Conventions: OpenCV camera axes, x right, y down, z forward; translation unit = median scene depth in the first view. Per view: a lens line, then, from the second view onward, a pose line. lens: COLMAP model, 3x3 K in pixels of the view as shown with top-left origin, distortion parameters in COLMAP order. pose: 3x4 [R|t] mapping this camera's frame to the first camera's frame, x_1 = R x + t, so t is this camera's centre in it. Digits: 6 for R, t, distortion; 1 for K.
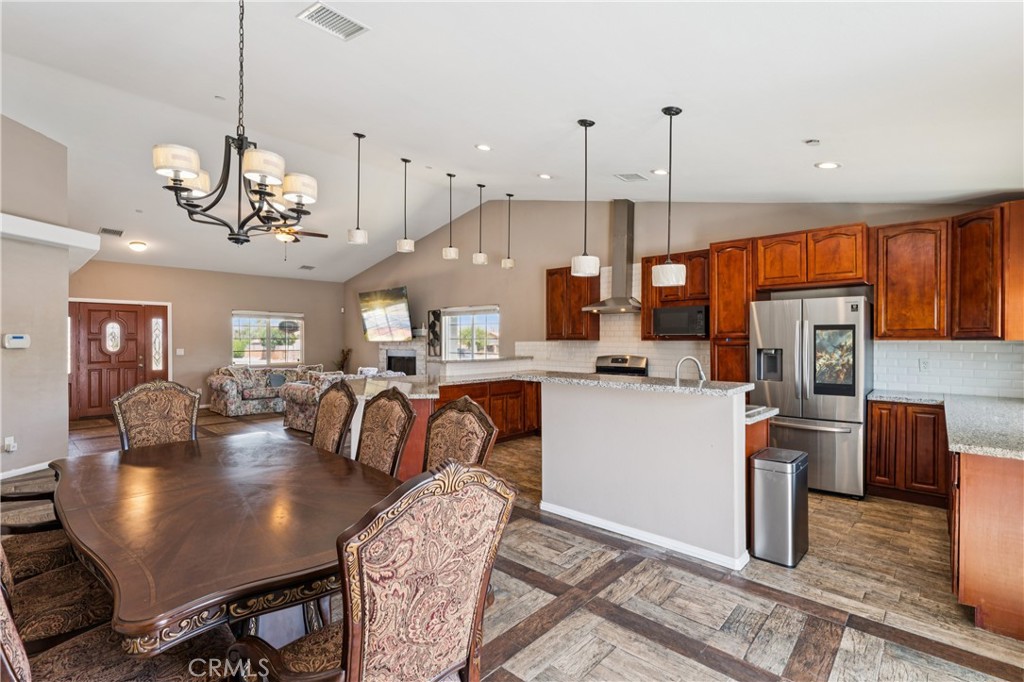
lens RADIAL K [[474.1, 0, 508.1], [0, 474.1, 340.7], [0, 0, 1]] dist [-0.003955, 0.001158]
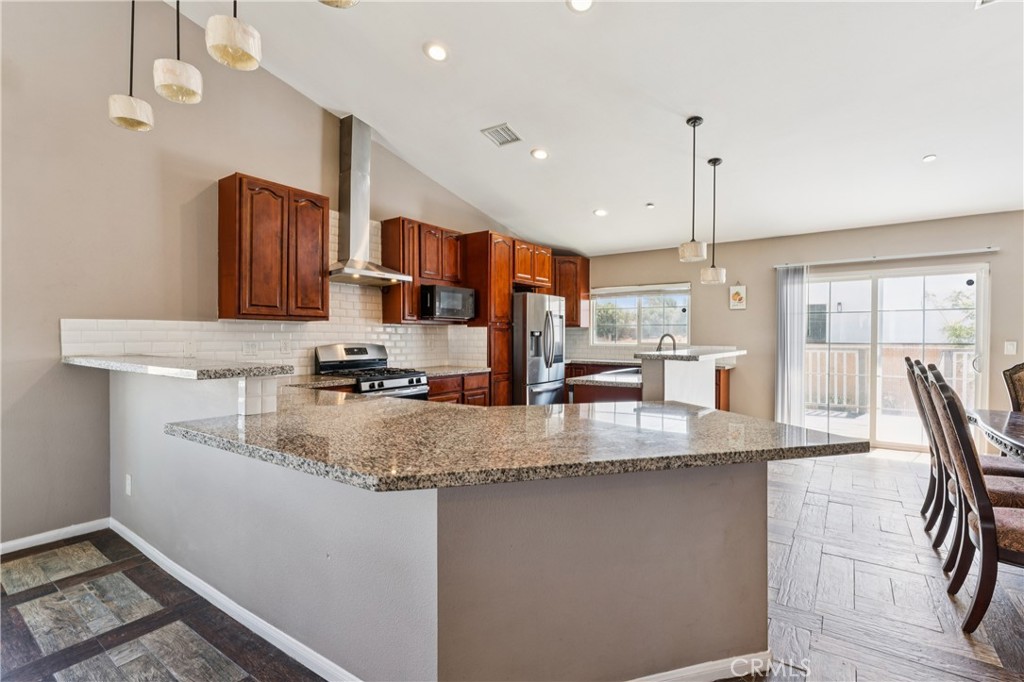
lens RADIAL K [[474.1, 0, 508.3], [0, 474.1, 339.6], [0, 0, 1]] dist [-0.003955, 0.001158]
pose [[-0.123585, -0.006991, 0.992309, -0.483701], [0.000873, 0.999974, 0.007154, 0.019931], [-0.992334, 0.001751, -0.123575, 0.859373]]
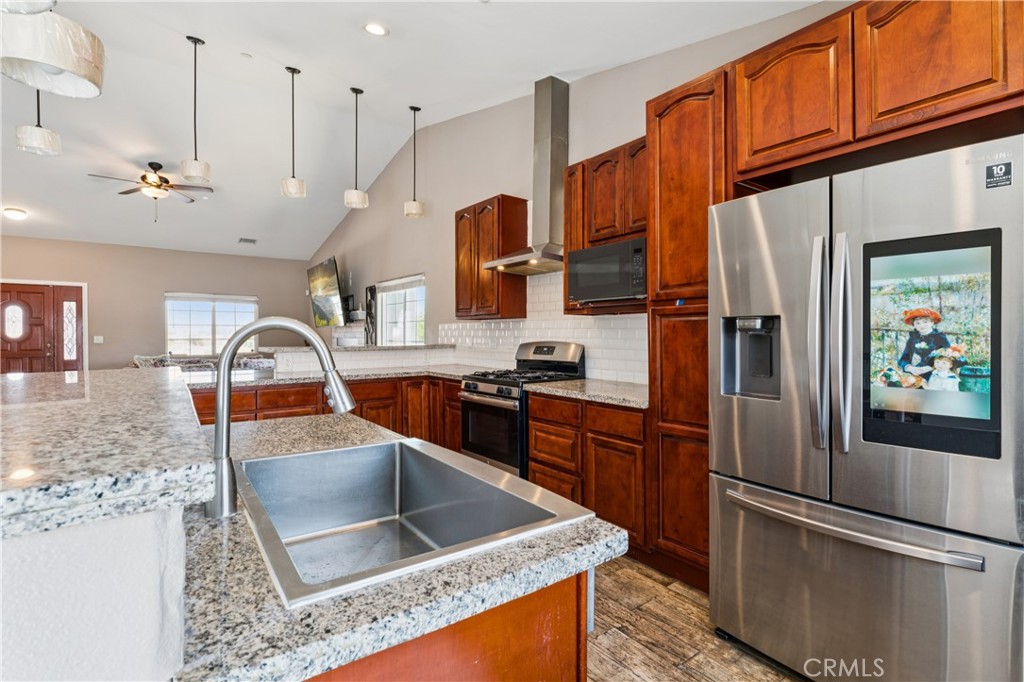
lens RADIAL K [[474.1, 0, 508.0], [0, 474.1, 337.6], [0, 0, 1]] dist [-0.003955, 0.001158]
pose [[0.984103, -0.000740, -0.177596, 0.294983], [0.002093, 0.999970, 0.007431, 0.021512], [0.177585, -0.007684, 0.984076, 0.399654]]
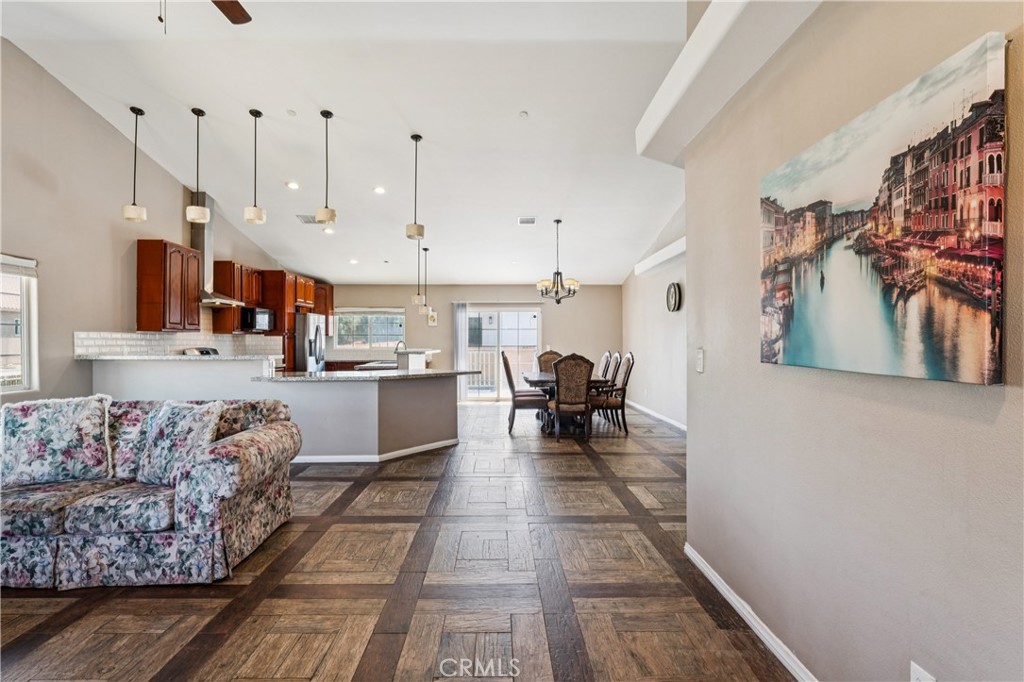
lens RADIAL K [[523.6, 0, 517.7], [0, 523.6, 341.6], [0, 0, 1]] dist [0.000005, 0.000050]
pose [[-0.702001, 0.001282, 0.712175, -1.033101], [0.001816, 0.999998, -0.000010, 0.019023], [-0.712174, 0.001286, -0.702002, 1.304290]]
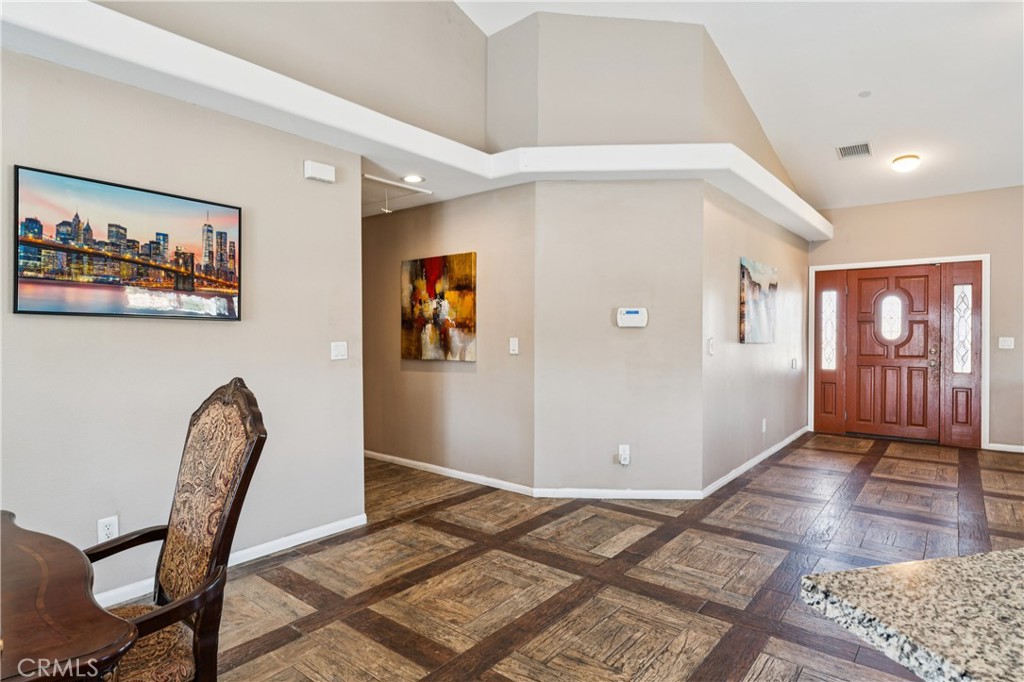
lens RADIAL K [[551.0, 0, 511.8], [0, 551.0, 338.9], [0, 0, 1]] dist [0.002321, 0.000279]
pose [[0.064952, 0.009806, -0.997840, -0.143974], [-0.003539, 0.999948, 0.009596, 0.020666], [0.997882, 0.002908, 0.064983, 0.569664]]
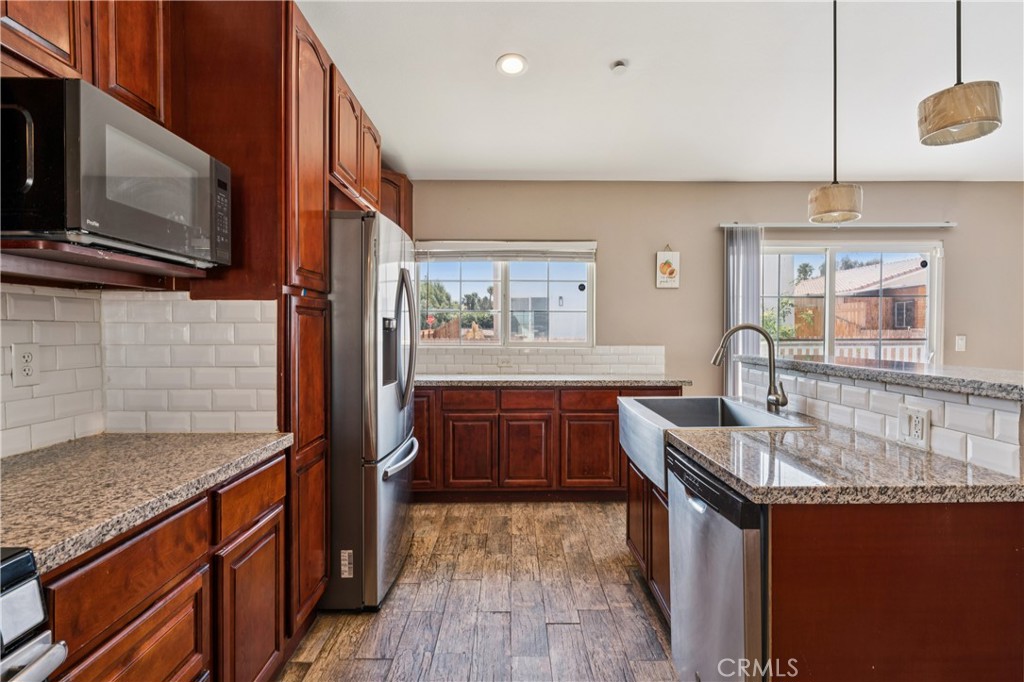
lens RADIAL K [[523.6, 0, 509.0], [0, 523.6, 335.9], [0, 0, 1]] dist [0.000005, 0.000050]
pose [[-0.687804, -0.008020, 0.725852, 0.051906], [0.000925, 0.999928, 0.011924, 0.019712], [-0.725896, 0.008873, -0.687747, 0.896194]]
